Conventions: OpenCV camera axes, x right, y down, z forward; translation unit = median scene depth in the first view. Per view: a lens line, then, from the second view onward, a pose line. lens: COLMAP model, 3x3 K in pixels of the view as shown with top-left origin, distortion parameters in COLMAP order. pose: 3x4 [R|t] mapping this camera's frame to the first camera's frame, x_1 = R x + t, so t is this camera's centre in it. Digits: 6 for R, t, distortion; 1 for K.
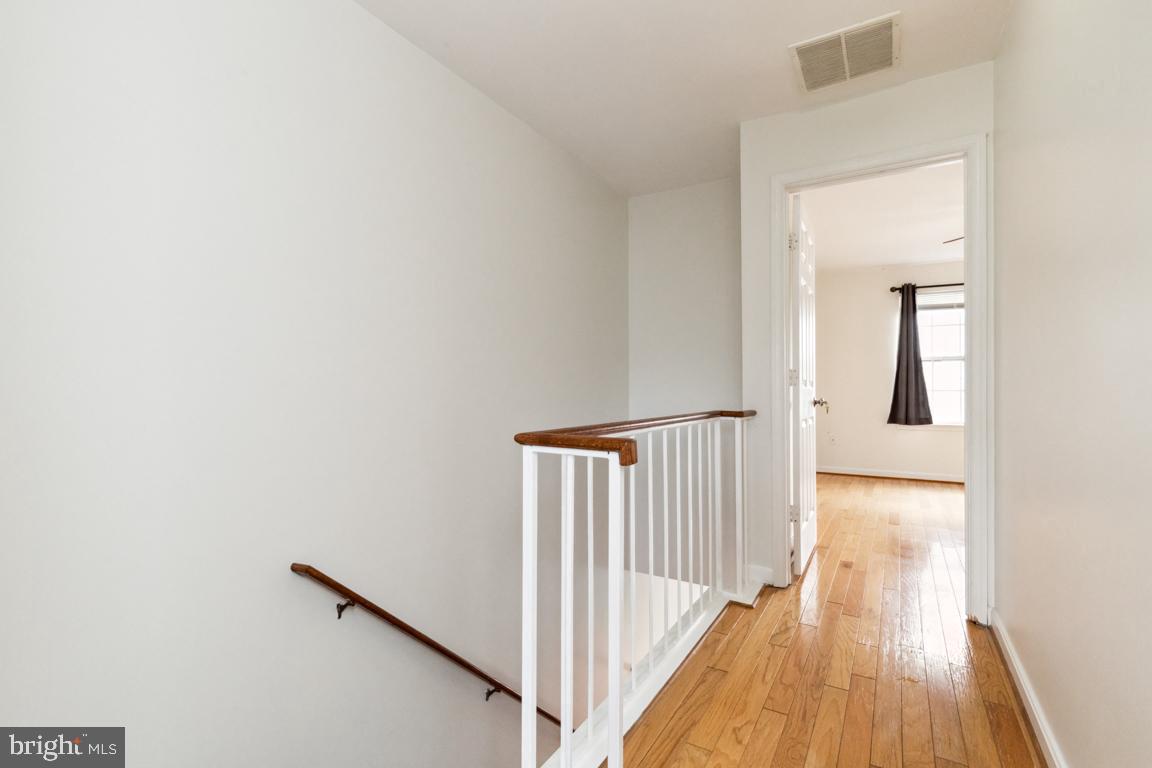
lens RADIAL K [[535.4, 0, 580.3], [0, 535.4, 382.8], [0, 0, 1]] dist [-0.001081, 0.002589]
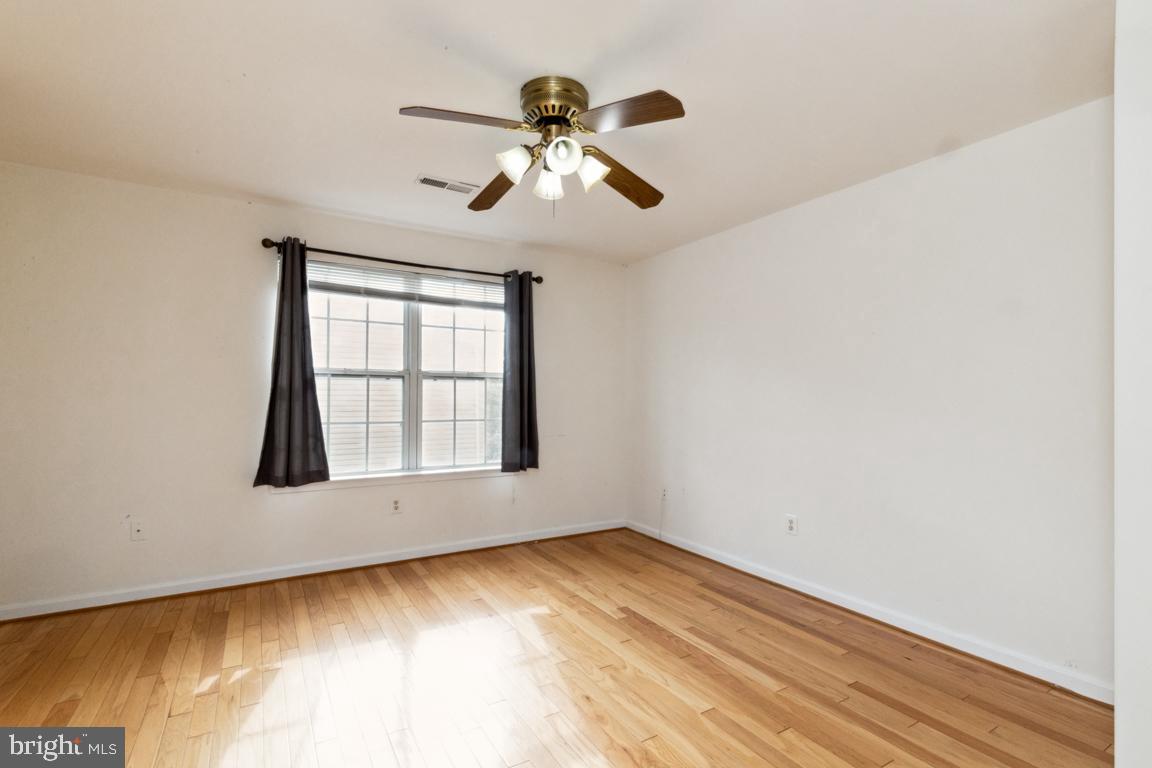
lens RADIAL K [[535.4, 0, 580.2], [0, 535.4, 390.3], [0, 0, 1]] dist [-0.001081, 0.002589]
pose [[0.499033, 0.014588, 0.866460, 0.270674], [-0.006089, 0.999893, -0.013327, -0.017598], [-0.866561, 0.001375, 0.499069, 0.446674]]
